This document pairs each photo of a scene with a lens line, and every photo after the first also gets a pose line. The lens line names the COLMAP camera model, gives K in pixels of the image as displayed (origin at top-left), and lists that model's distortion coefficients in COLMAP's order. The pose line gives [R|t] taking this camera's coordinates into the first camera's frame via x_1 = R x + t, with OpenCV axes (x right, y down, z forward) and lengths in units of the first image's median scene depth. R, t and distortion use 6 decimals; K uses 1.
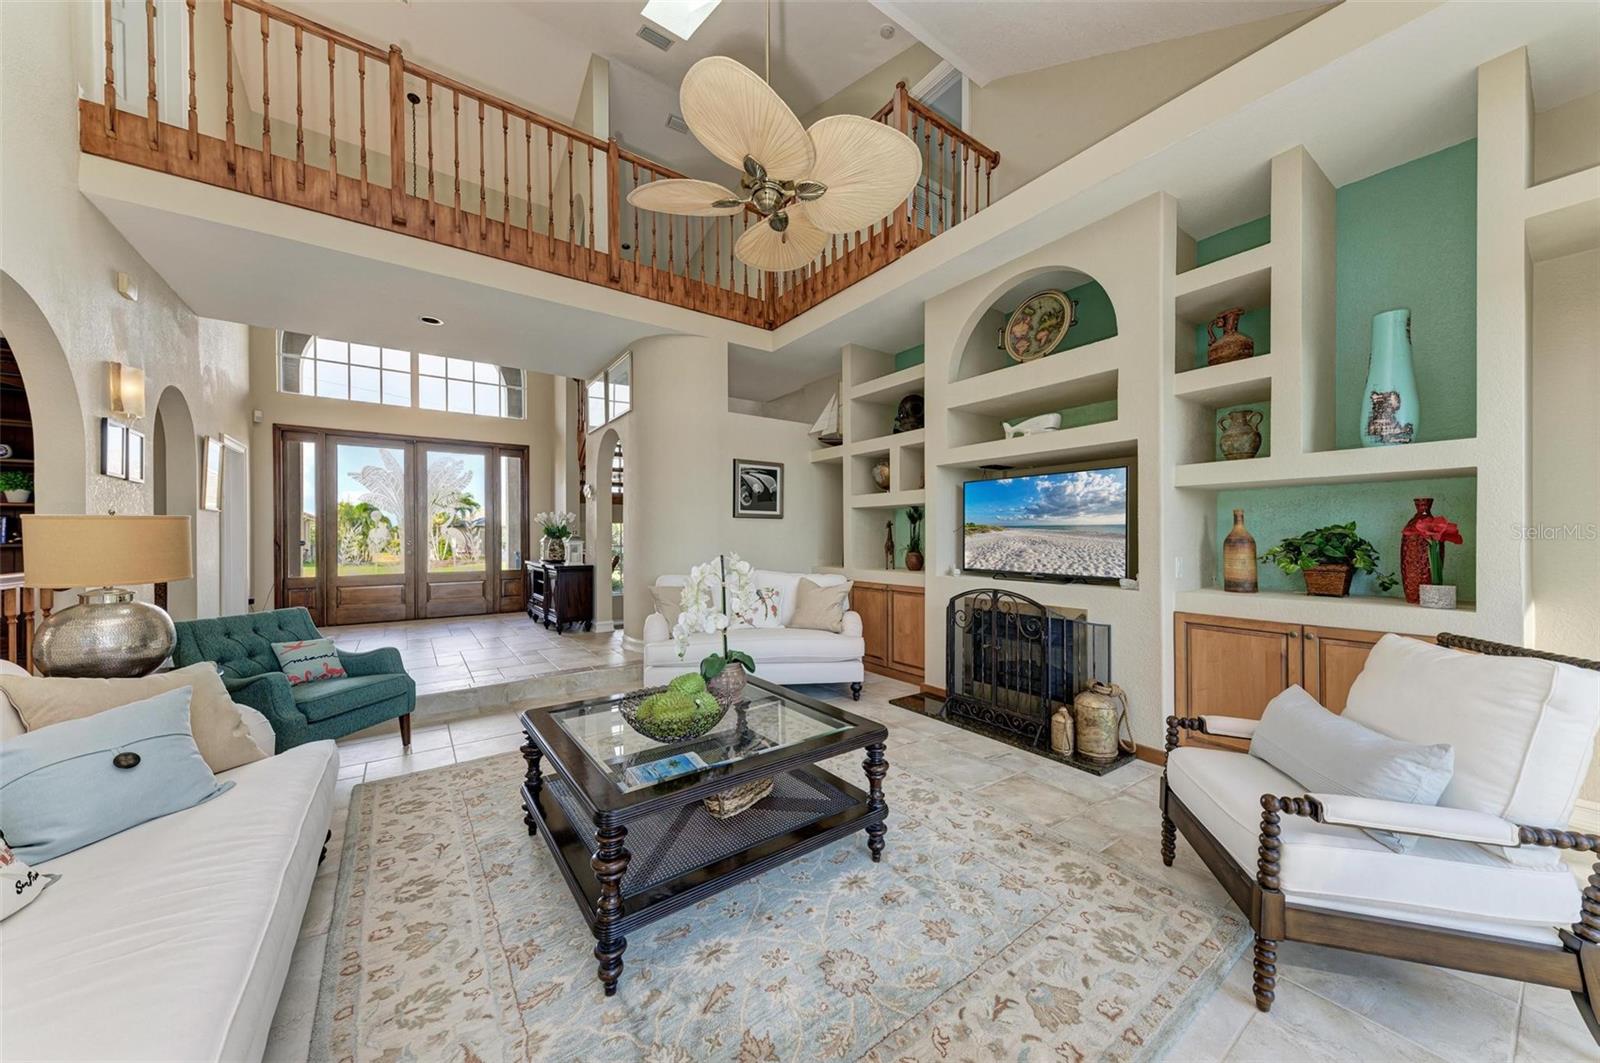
lens RADIAL K [[550.5, 0, 799.7], [0, 550.5, 537.0], [0, 0, 1]] dist [-0.000143, 0.000015]
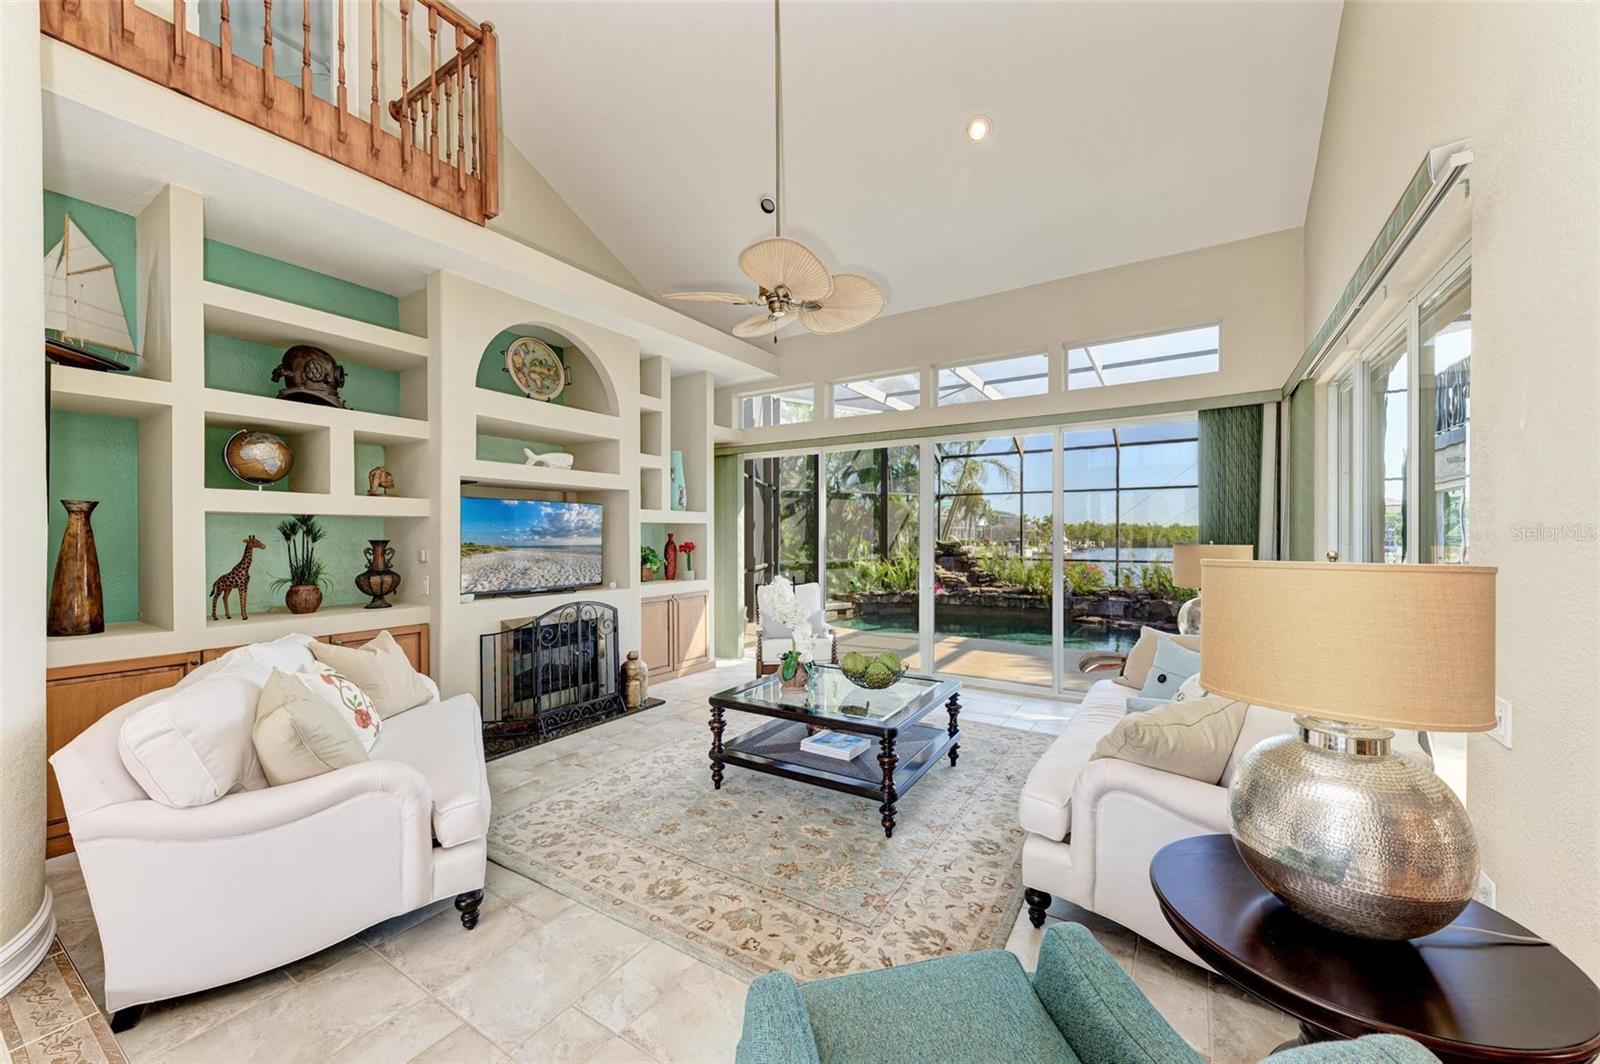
lens RADIAL K [[618.3, 0, 794.3], [0, 618.3, 535.5], [0, 0, 1]] dist [-0.001295, -0.000219]
pose [[-0.368029, 0.001626, 0.929813, -0.947125], [0.007278, 0.999973, 0.001132, -0.039353], [-0.929786, 0.007184, -0.368031, 0.982242]]
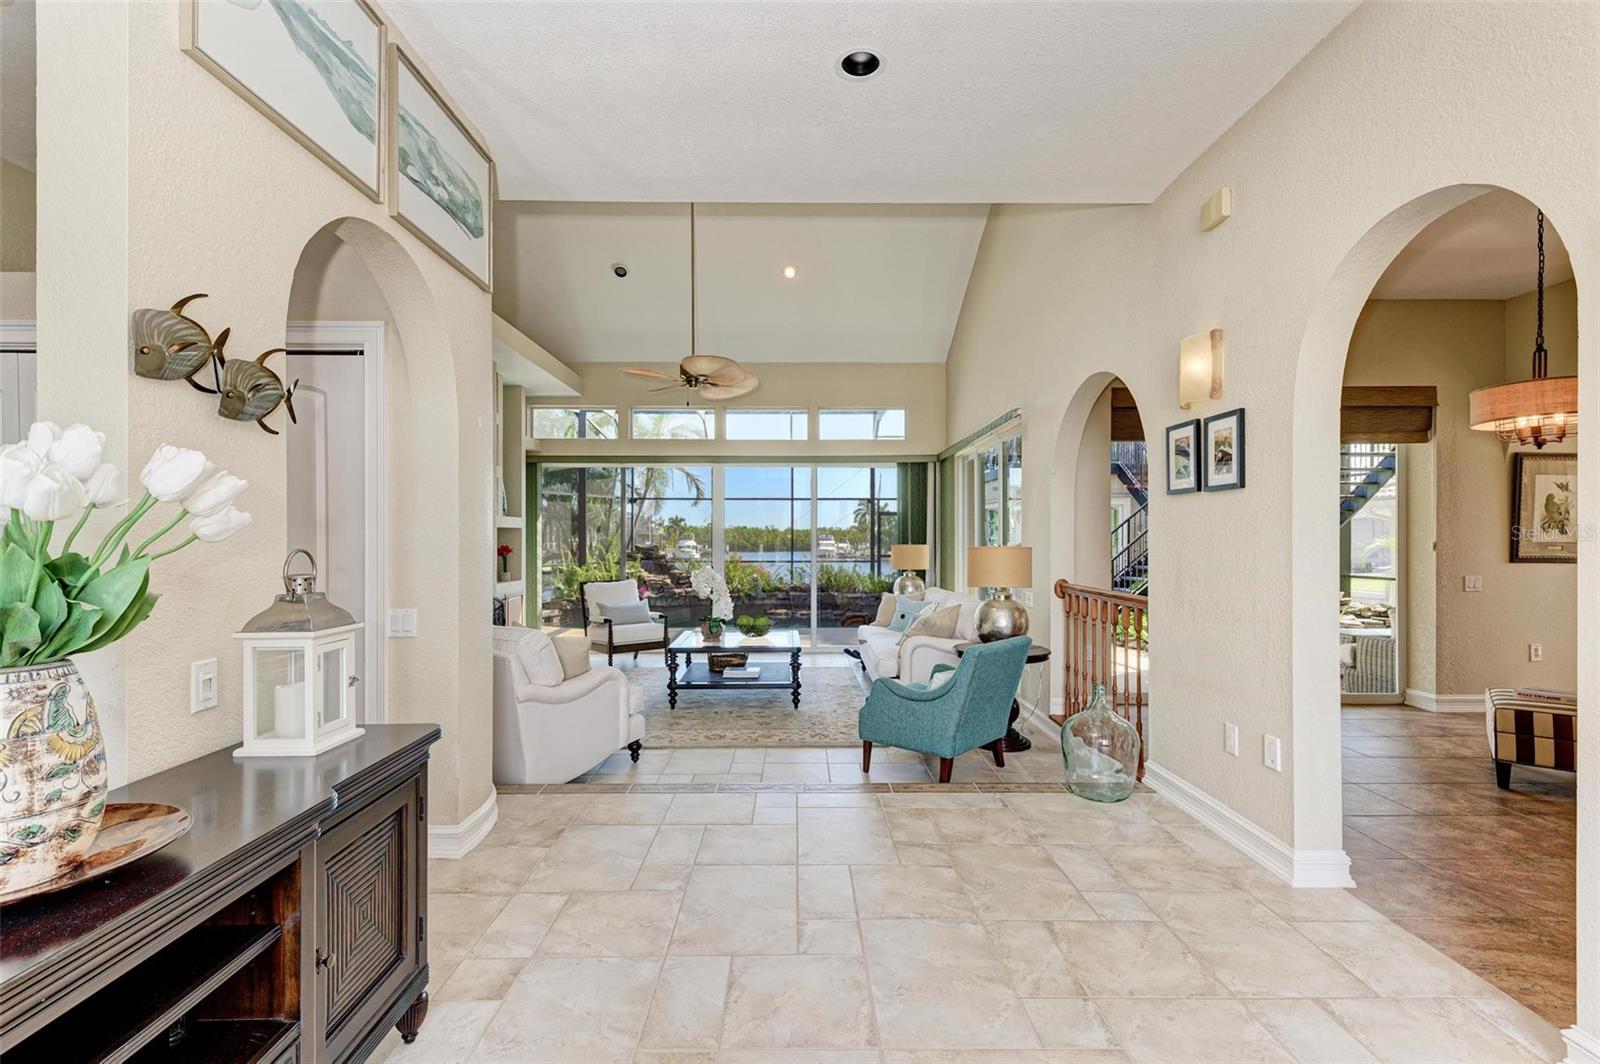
lens RADIAL K [[779.9, 0, 801.2], [0, 779.9, 533.4], [0, 0, 1]] dist [0.001149, 0.000018]
pose [[-0.821877, 0.005131, 0.569642, -1.300516], [0.004812, 0.999986, -0.002065, -0.049903], [-0.569645, 0.001044, -0.821890, 2.088136]]
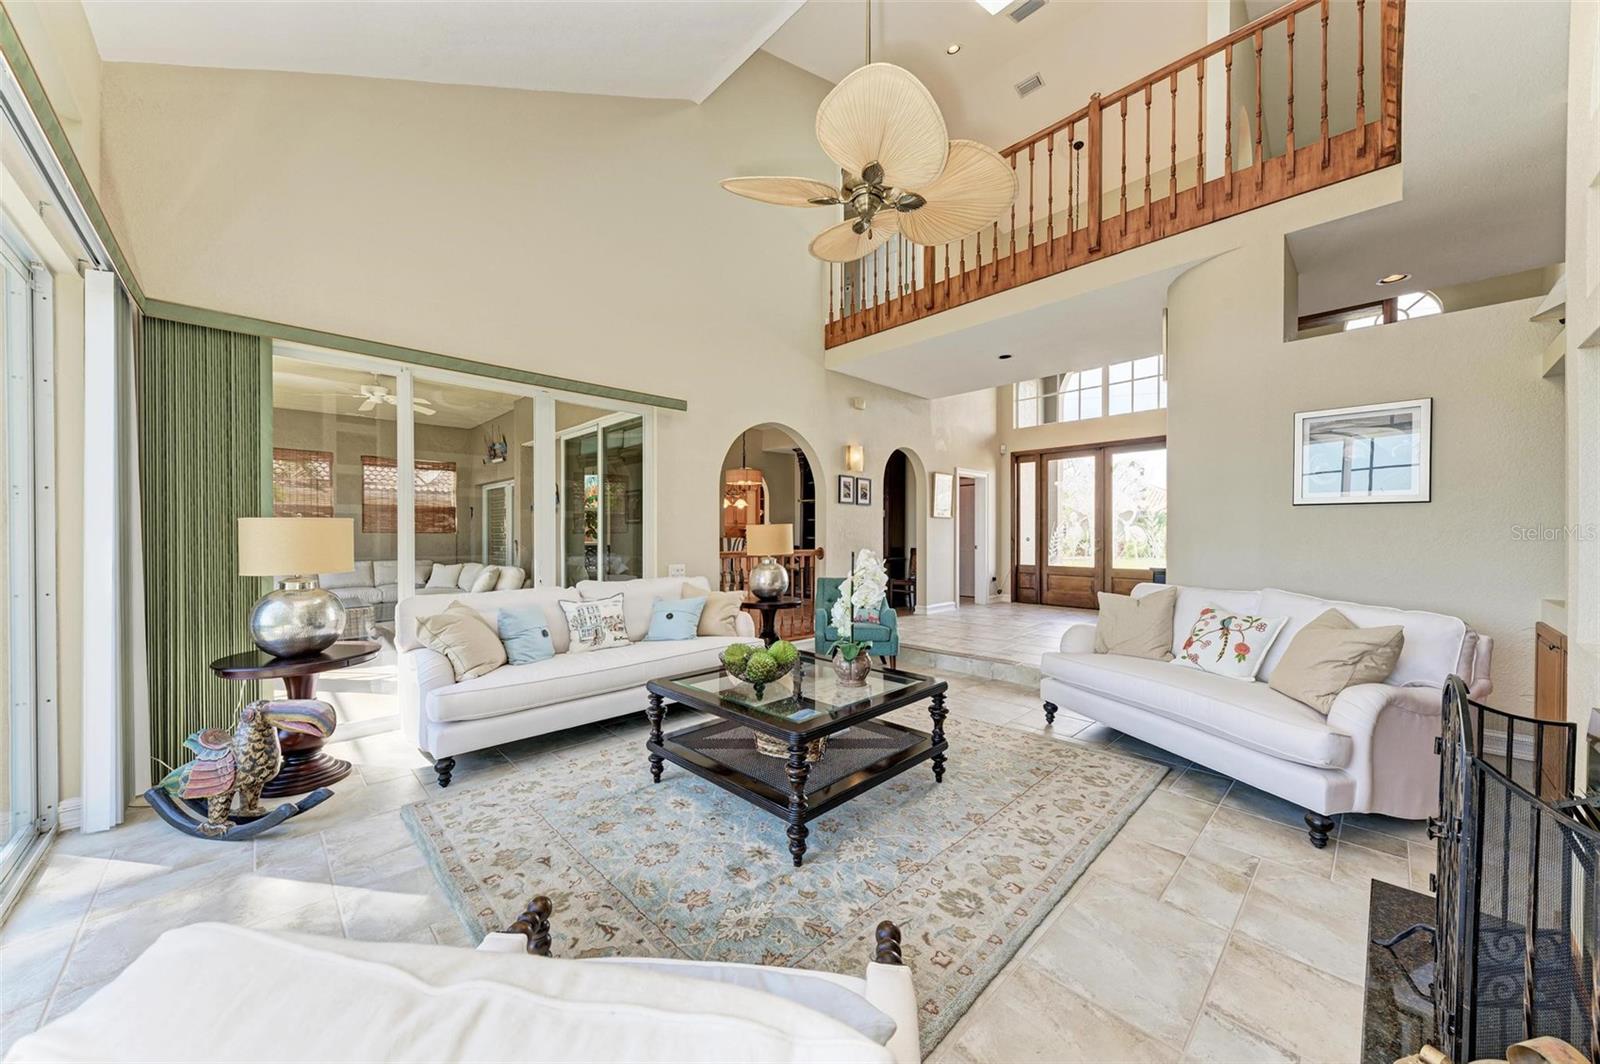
lens RADIAL K [[554.4, 0, 795.6], [0, 554.4, 541.0], [0, 0, 1]] dist [0.002725, 0.000063]
pose [[0.144237, 0.012987, -0.989458, 0.611670], [-0.001269, 0.999915, 0.012940, -0.002997], [0.989542, -0.000610, 0.144241, 0.468029]]
